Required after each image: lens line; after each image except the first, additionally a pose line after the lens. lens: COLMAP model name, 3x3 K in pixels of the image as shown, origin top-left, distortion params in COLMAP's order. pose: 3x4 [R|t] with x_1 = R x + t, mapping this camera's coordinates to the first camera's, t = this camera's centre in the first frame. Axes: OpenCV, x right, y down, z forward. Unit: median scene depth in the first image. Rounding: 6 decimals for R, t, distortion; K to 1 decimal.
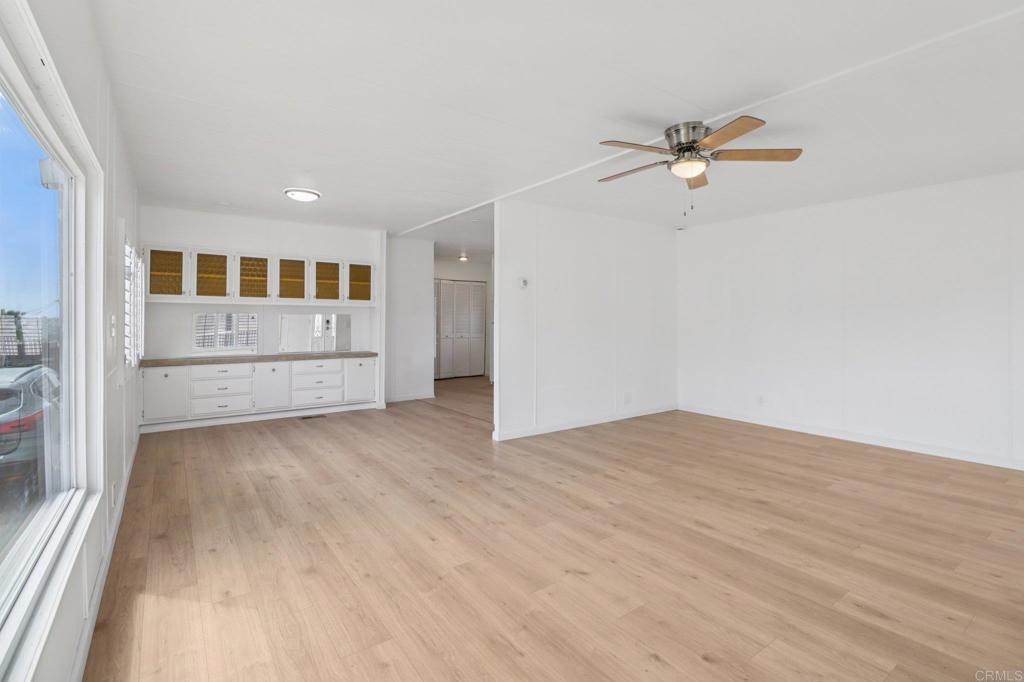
lens RADIAL K [[482.3, 0, 507.2], [0, 482.3, 319.0], [0, 0, 1]] dist [-0.005677, -0.009332]
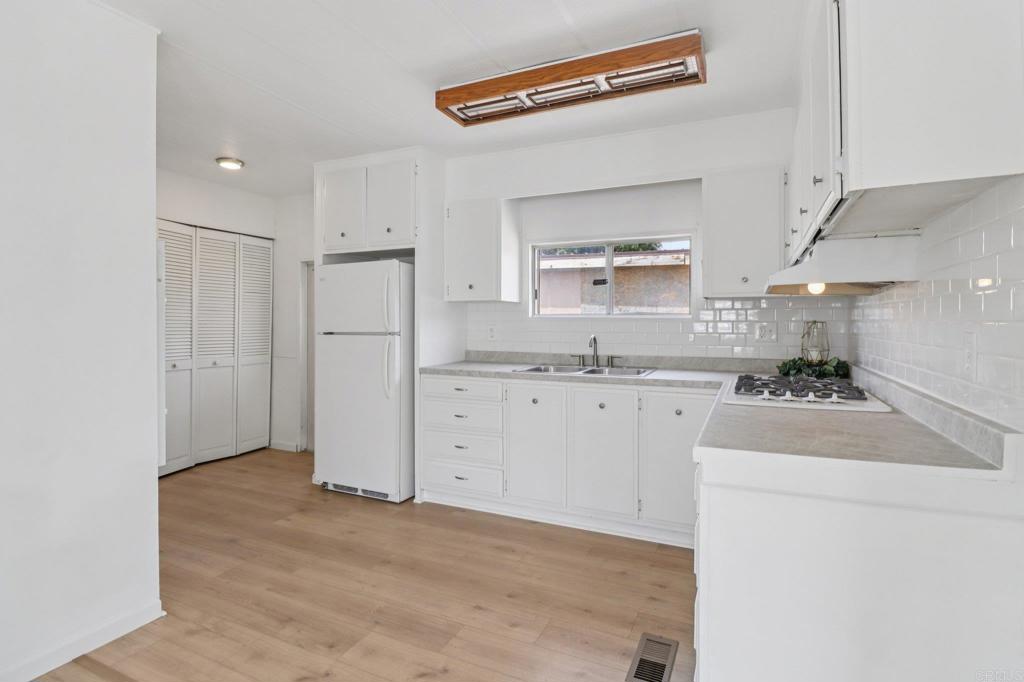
lens RADIAL K [[508.6, 0, 515.6], [0, 508.6, 335.3], [0, 0, 1]] dist [-0.003505, -0.001342]
pose [[0.874031, -0.004722, 0.485847, -0.143887], [-0.012236, 0.999422, 0.031726, -0.004399], [-0.485716, -0.033674, 0.873468, 0.841014]]
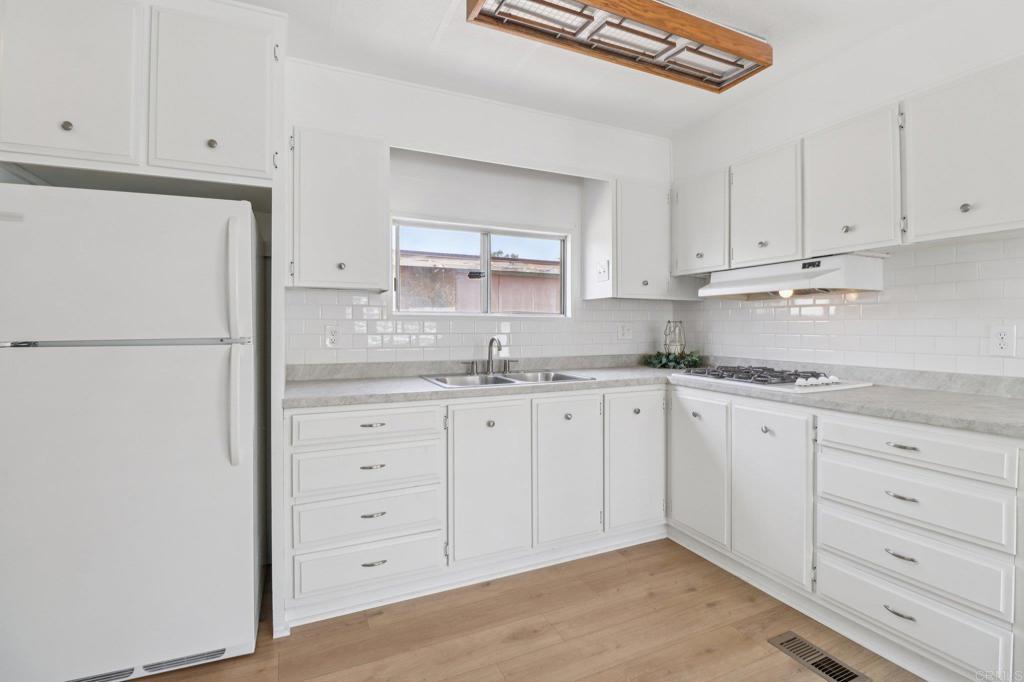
lens RADIAL K [[482.3, 0, 513.0], [0, 482.3, 334.0], [0, 0, 1]] dist [-0.005677, -0.009332]
pose [[0.192801, -0.004327, 0.981228, -0.238154], [-0.007834, 0.999952, 0.005949, 0.007077], [-0.981207, -0.008834, 0.192757, 1.197243]]
